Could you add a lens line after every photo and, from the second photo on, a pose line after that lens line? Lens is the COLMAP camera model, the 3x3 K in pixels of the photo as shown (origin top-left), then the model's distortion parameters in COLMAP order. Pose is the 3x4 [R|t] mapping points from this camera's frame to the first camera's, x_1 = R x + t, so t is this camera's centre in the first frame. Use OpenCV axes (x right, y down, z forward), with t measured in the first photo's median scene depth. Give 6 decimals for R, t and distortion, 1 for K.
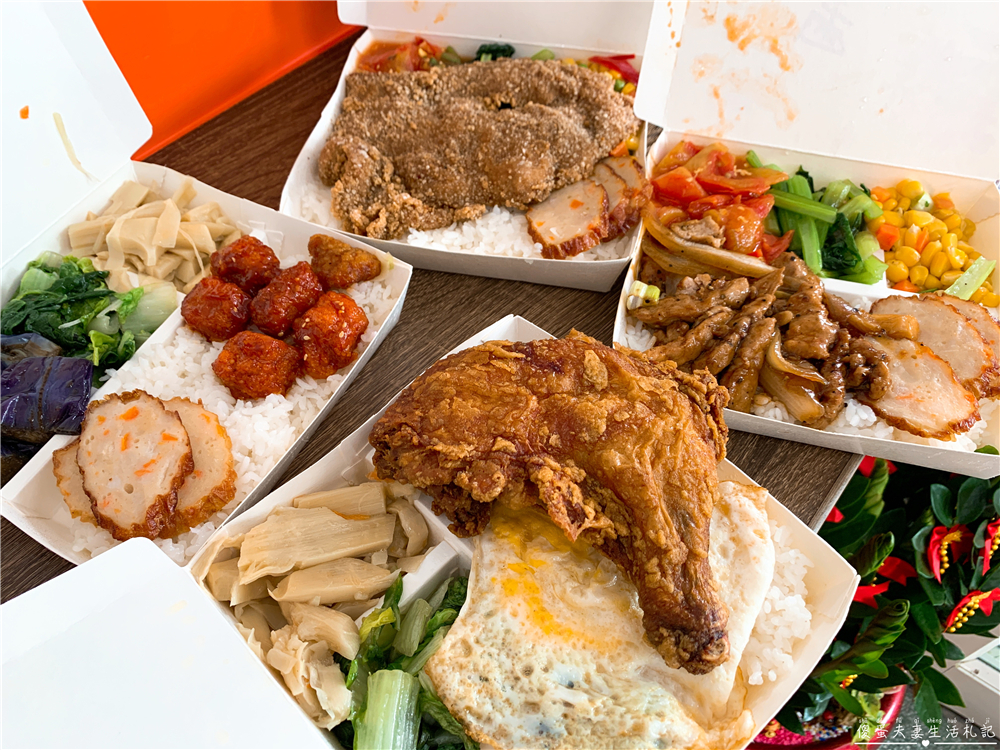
lens RADIAL K [[857.5, 0, 500.0], [0, 857.5, 375.0], [0, 0, 1]] dist [0.073930, 0.005070]
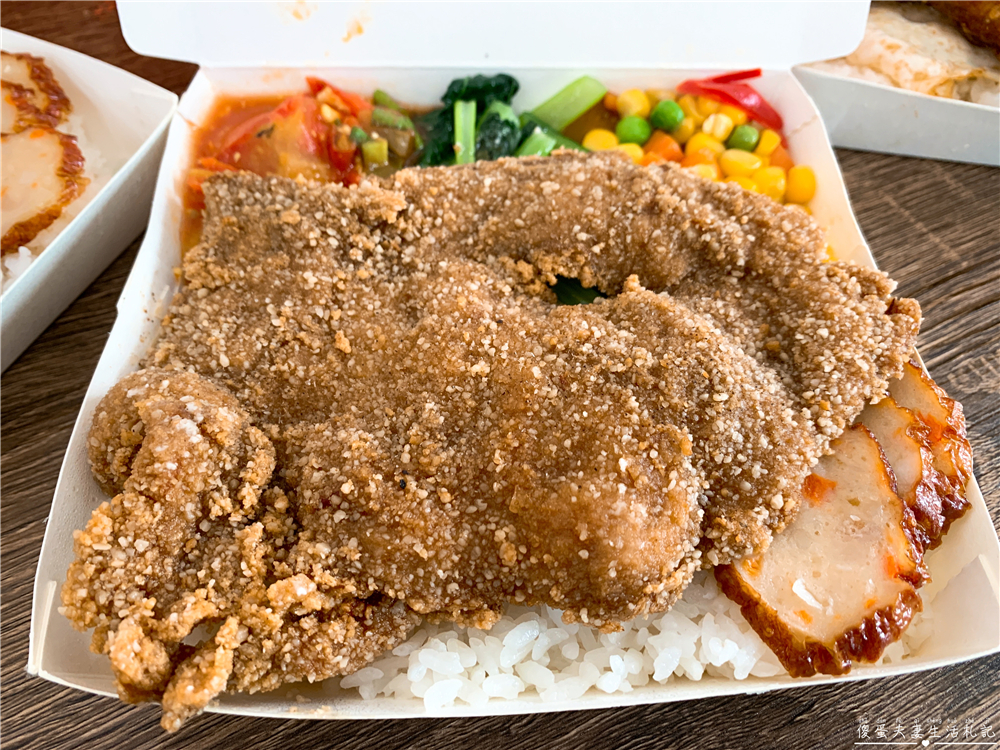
lens RADIAL K [[820.0, 0, 500.0], [0, 820.0, 375.0], [0, 0, 1]] dist [0.162142, -0.456662]
pose [[0.998482, 0.049774, -0.023569, -0.016967], [-0.049059, 0.998345, 0.029996, -0.320394], [0.025023, -0.028794, 0.999272, 0.692317]]
